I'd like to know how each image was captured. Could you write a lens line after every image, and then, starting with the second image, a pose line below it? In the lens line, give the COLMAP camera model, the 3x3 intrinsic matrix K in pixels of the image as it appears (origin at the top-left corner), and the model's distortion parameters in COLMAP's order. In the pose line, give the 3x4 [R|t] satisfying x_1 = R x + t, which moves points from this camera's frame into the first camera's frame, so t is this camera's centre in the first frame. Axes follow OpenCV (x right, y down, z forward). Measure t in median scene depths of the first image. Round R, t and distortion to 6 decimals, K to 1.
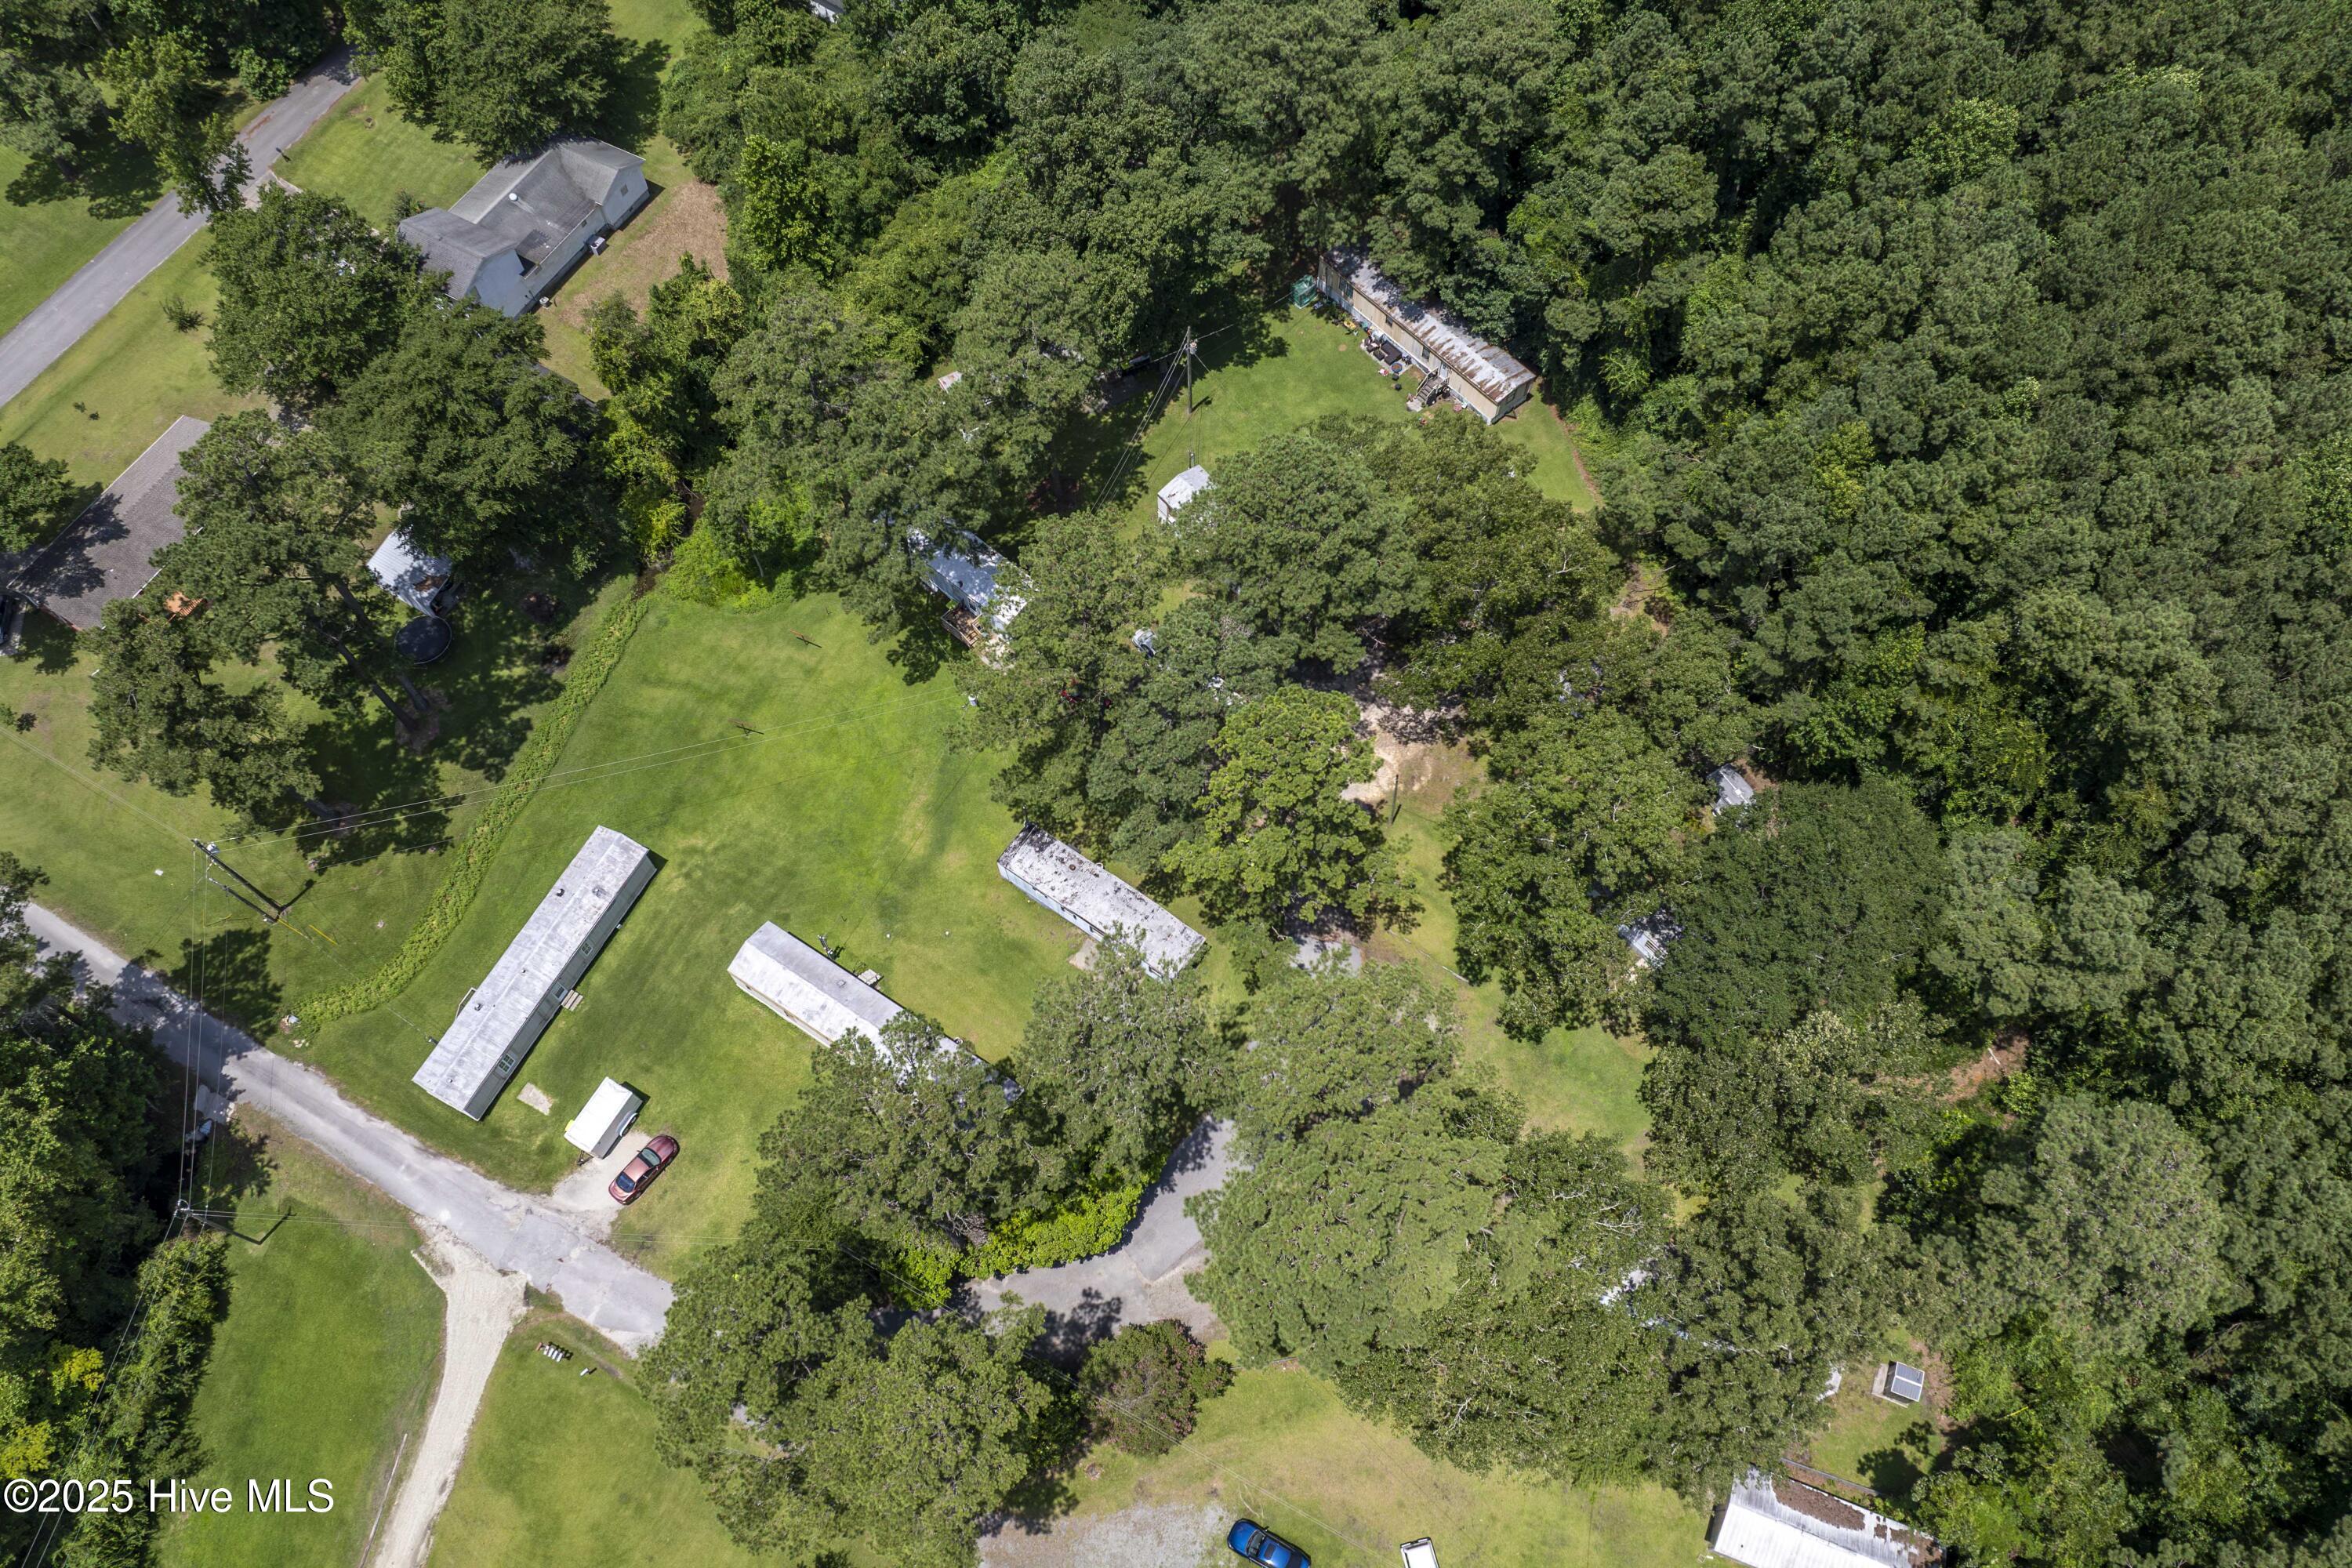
lens RADIAL K [[1630.4, 0, 1179.4], [0, 1630.4, 779.9], [0, 0, 1]] dist [-0.007092, -0.050958]
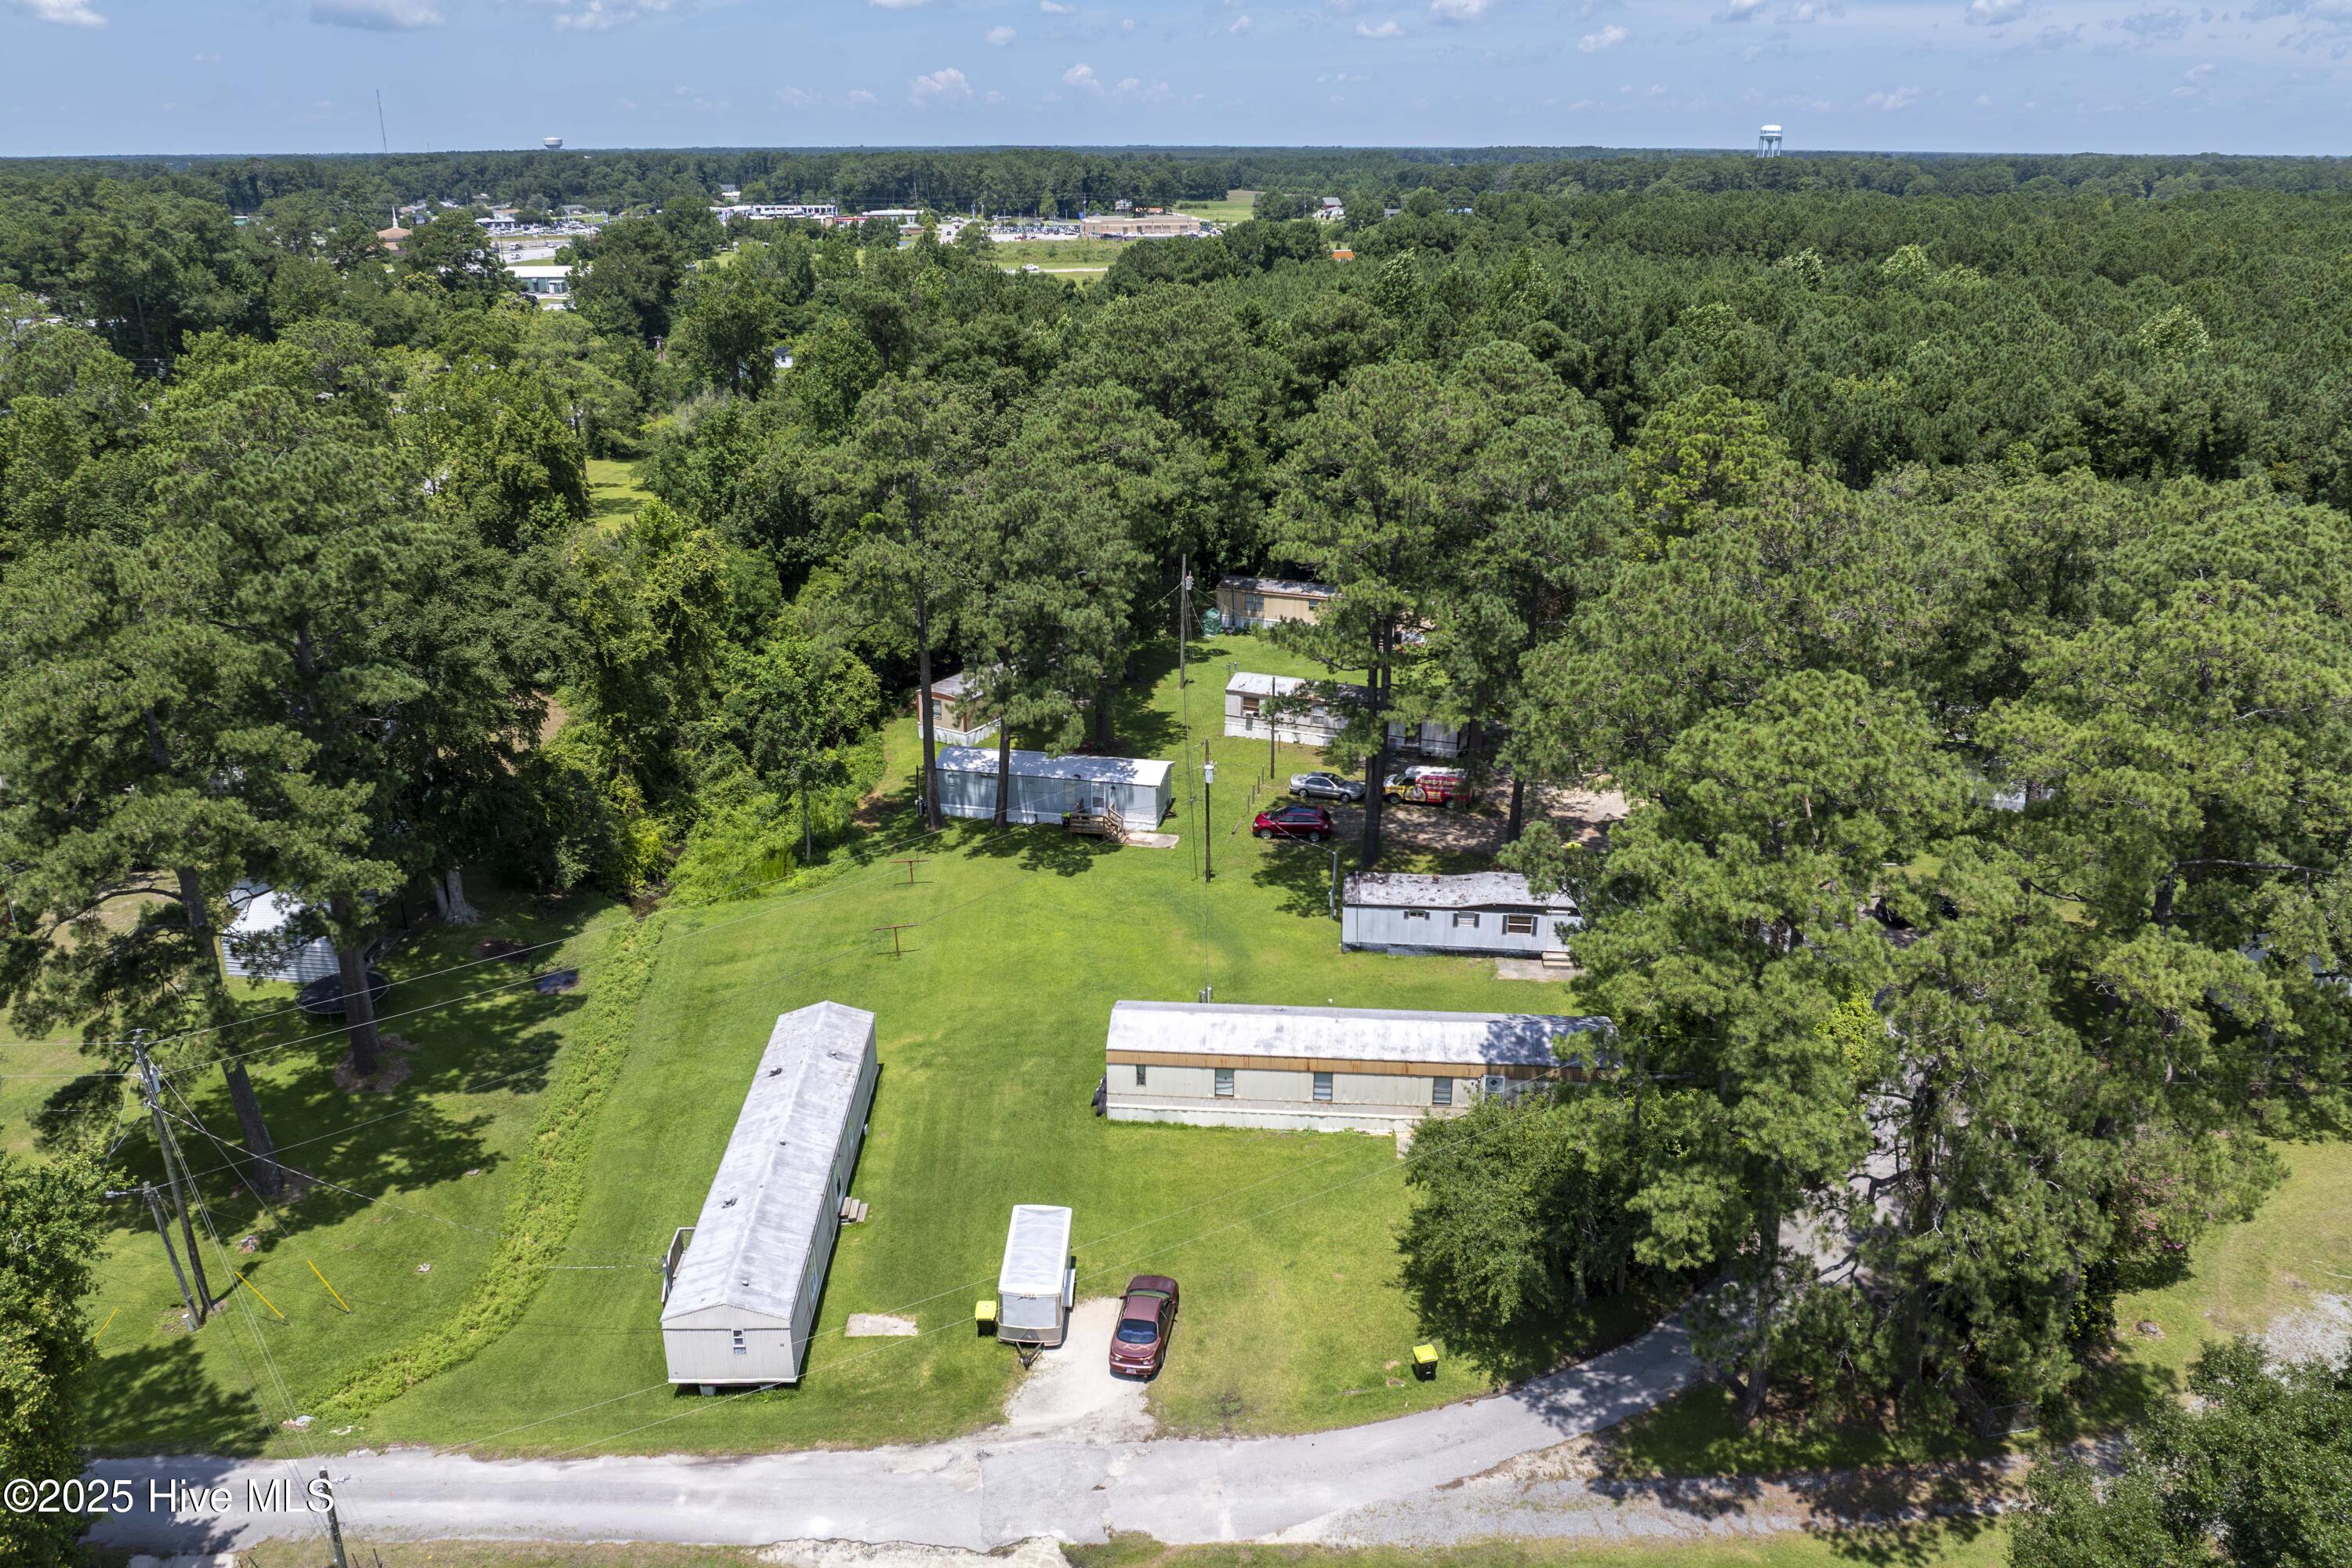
lens RADIAL K [[1659.2, 0, 1190.2], [0, 1659.2, 776.2], [0, 0, 1]] dist [-0.035231, -0.001162]
pose [[0.872259, -0.163036, 0.461068, -0.510970], [0.429053, 0.707554, -0.561498, 0.402768], [-0.234686, 0.687595, 0.687122, 0.464600]]
